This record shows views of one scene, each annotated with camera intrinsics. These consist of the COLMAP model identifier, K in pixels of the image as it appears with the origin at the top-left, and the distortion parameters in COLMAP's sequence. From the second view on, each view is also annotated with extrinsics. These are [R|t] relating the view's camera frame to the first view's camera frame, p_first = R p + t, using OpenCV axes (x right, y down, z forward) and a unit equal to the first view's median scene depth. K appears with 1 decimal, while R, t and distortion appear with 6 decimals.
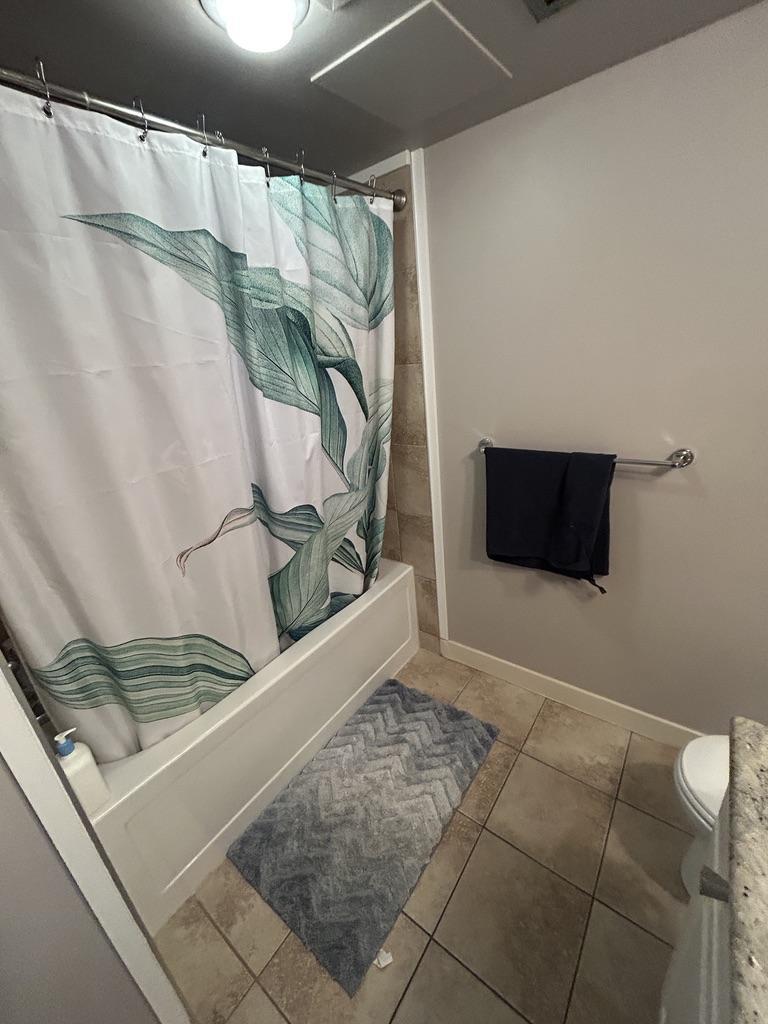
lens RADIAL K [[414.8, 0, 382.9], [0, 414.8, 511.1], [0, 0, 1]] dist [-0.003318, 0.001350]
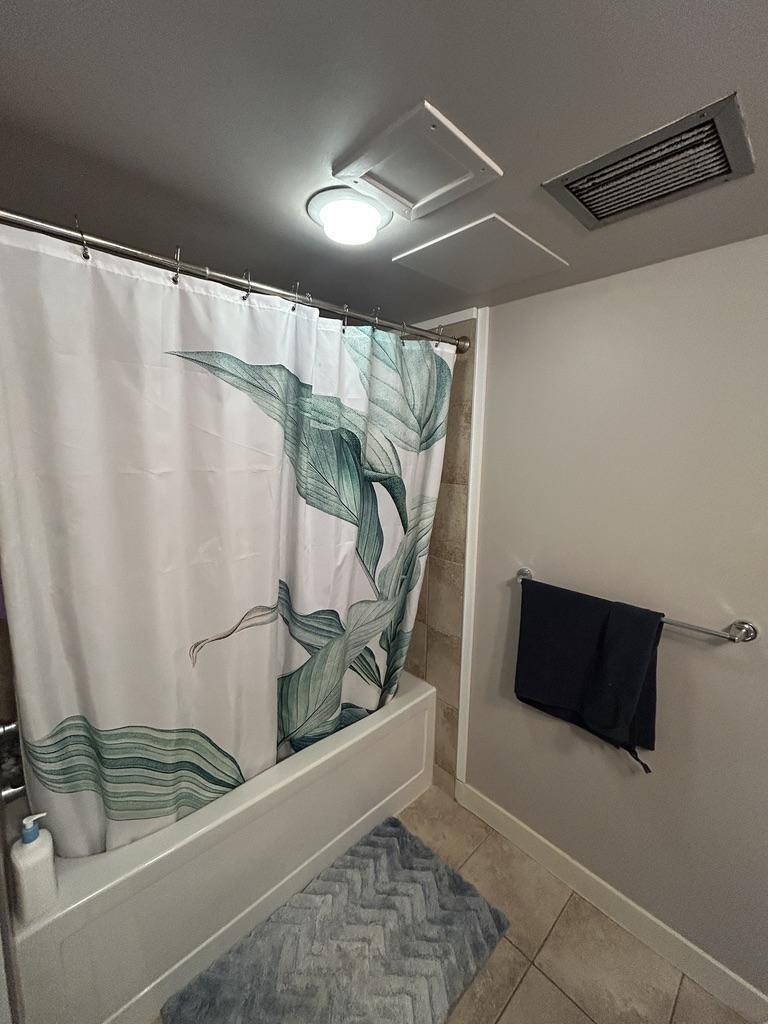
lens RADIAL K [[414.8, 0, 382.9], [0, 414.8, 509.5], [0, 0, 1]] dist [-0.003318, 0.001350]
pose [[0.980400, 0.136216, -0.142338, 0.049714], [-0.163656, 0.965314, -0.203437, -0.066237], [0.109689, 0.222744, 0.968686, -0.004788]]
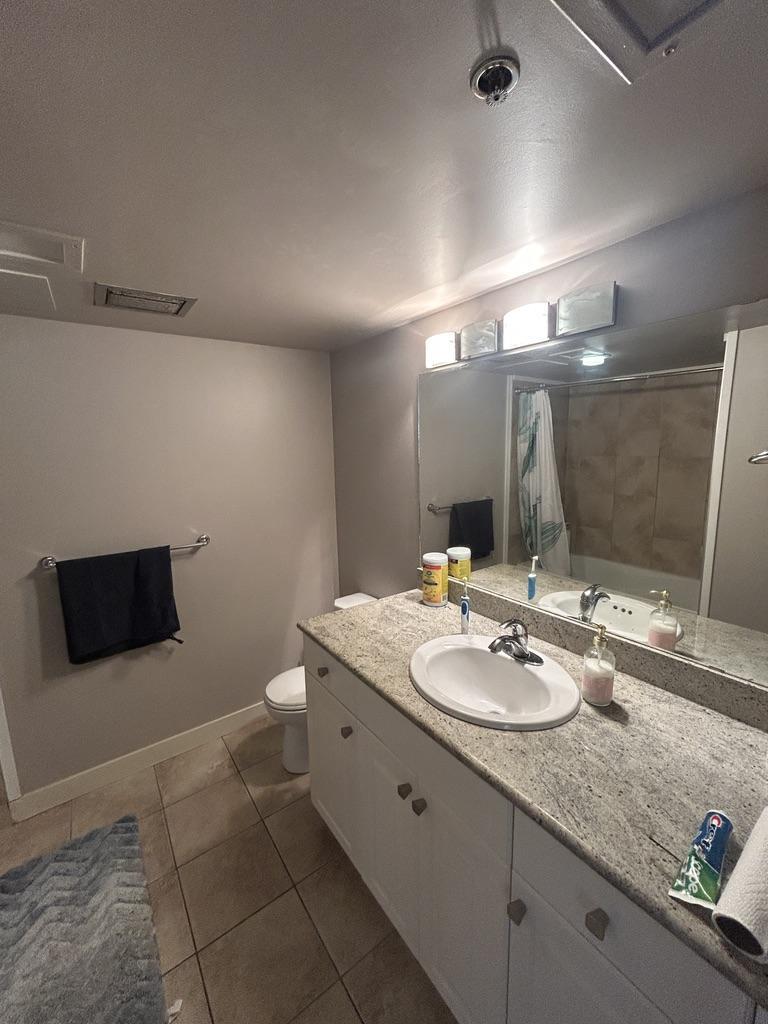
lens RADIAL K [[414.8, 0, 384.5], [0, 414.8, 507.2], [0, 0, 1]] dist [-0.003318, 0.001350]
pose [[0.288529, -0.056002, 0.955832, -0.629646], [0.344857, 0.937366, -0.049180, 0.076887], [-0.893210, 0.343816, 0.289770, -0.193522]]
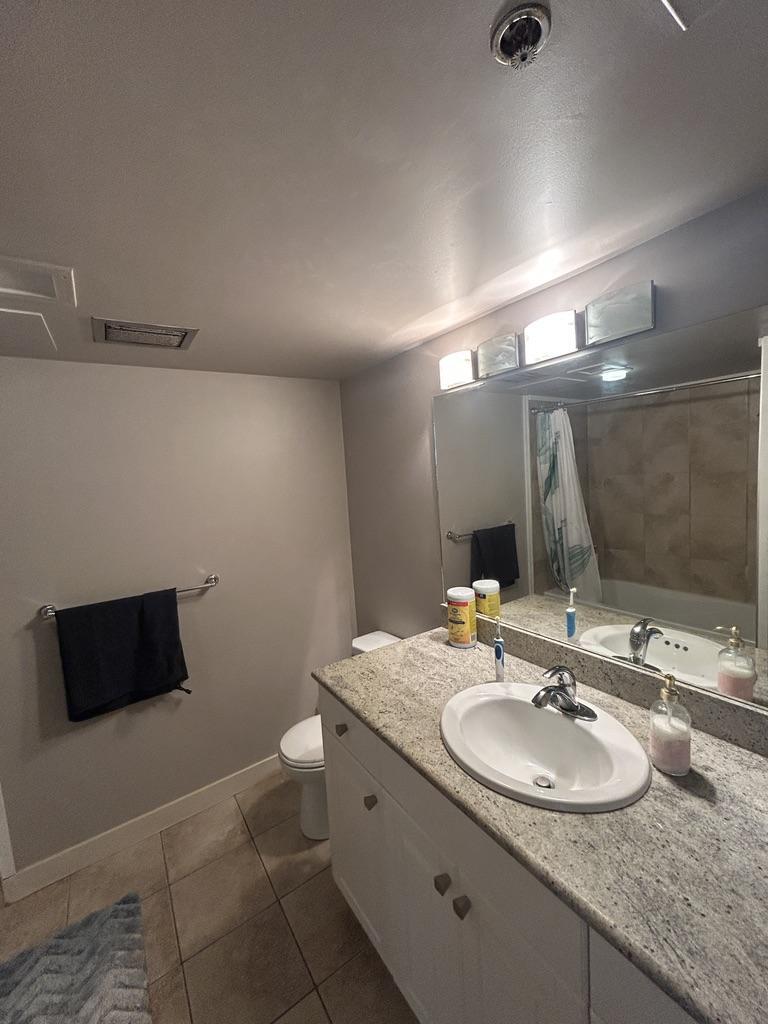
lens RADIAL K [[414.8, 0, 384.3], [0, 414.8, 507.1], [0, 0, 1]] dist [-0.003318, 0.001350]
pose [[0.321105, -0.005758, 0.947026, -0.540215], [0.377528, 0.917870, -0.122426, 0.054275], [-0.868541, 0.396840, 0.296907, -0.164183]]
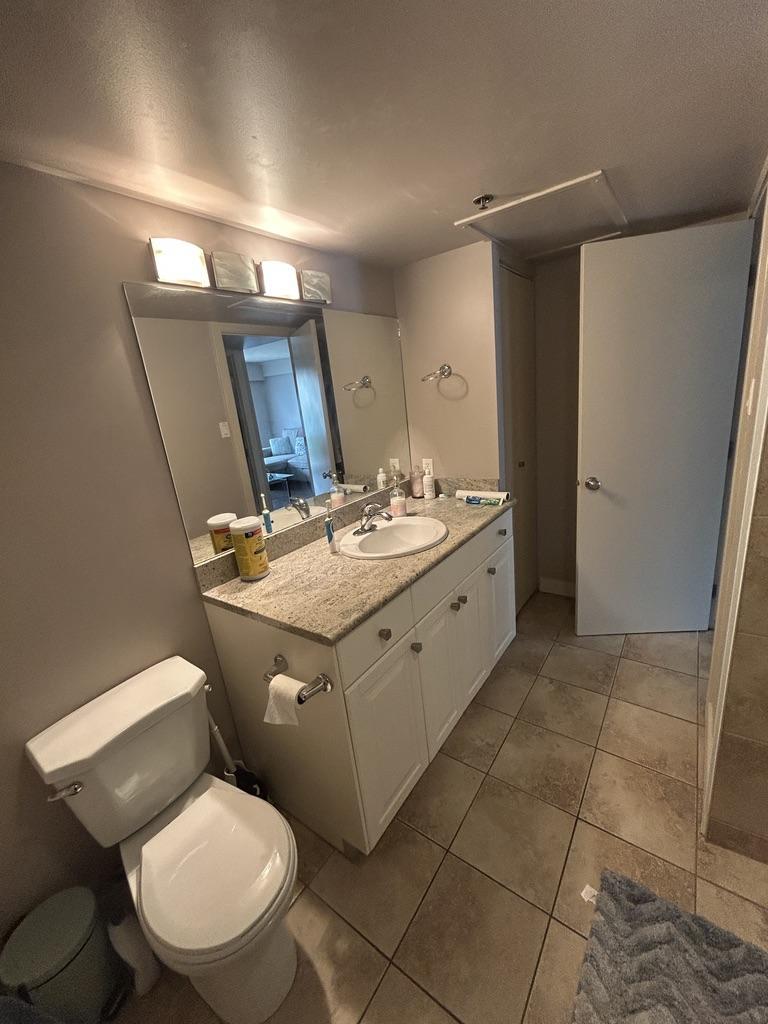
lens RADIAL K [[414.8, 0, 388.4], [0, 414.8, 508.0], [0, 0, 1]] dist [-0.003318, 0.001350]
pose [[-0.979017, 0.201961, 0.027145, 0.229540], [0.177882, 0.782001, 0.597354, -0.398071], [0.099415, 0.589649, -0.801518, 0.971684]]
